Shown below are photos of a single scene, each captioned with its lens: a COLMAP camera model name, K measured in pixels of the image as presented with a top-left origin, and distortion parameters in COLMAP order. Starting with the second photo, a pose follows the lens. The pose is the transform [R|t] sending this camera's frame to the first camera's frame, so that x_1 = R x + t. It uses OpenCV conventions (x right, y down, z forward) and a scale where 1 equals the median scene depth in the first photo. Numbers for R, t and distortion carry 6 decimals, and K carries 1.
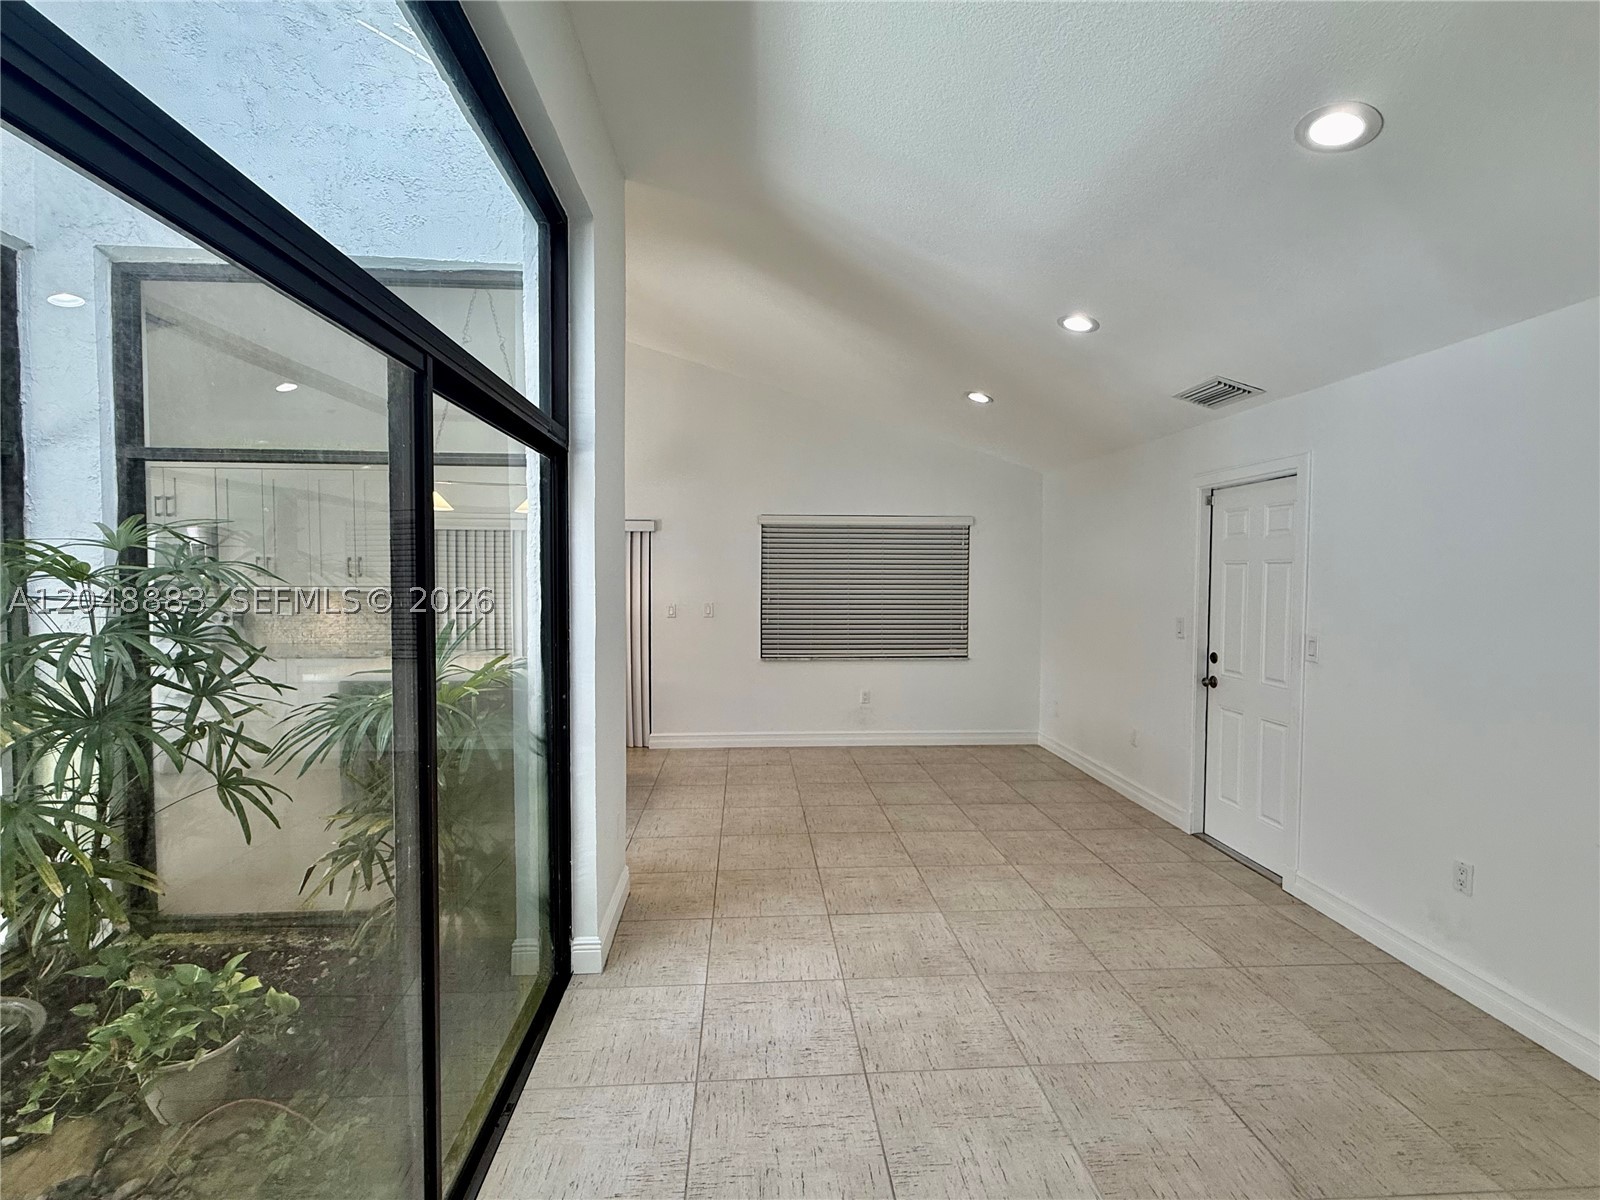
lens RADIAL K [[739.6, 0, 798.4], [0, 739.6, 600.1], [0, 0, 1]] dist [-0.001305, -0.000183]
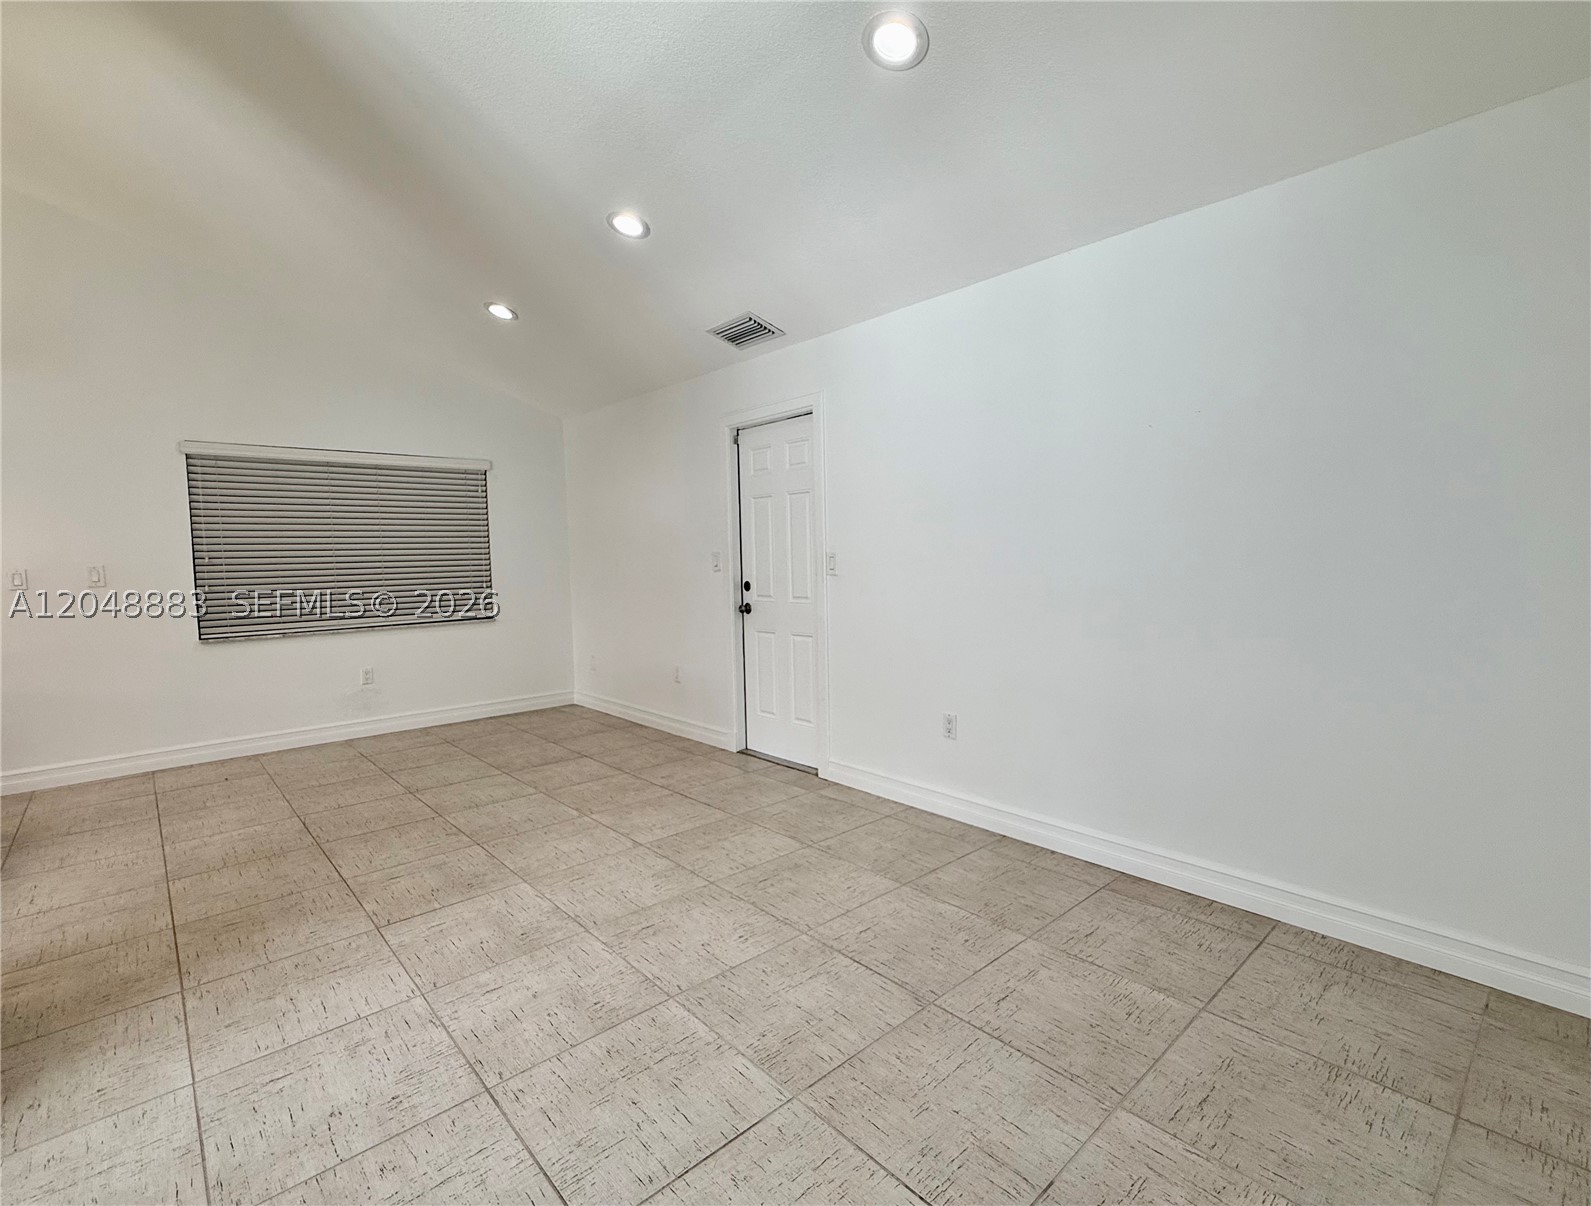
lens RADIAL K [[736.9, 0, 795.1], [0, 736.9, 605.3], [0, 0, 1]] dist [-0.002609, 0.000204]
pose [[0.783996, -0.066001, 0.617247, -0.069362], [0.051065, 0.997819, 0.041836, 0.085304], [-0.618662, -0.001279, 0.785656, 0.140862]]
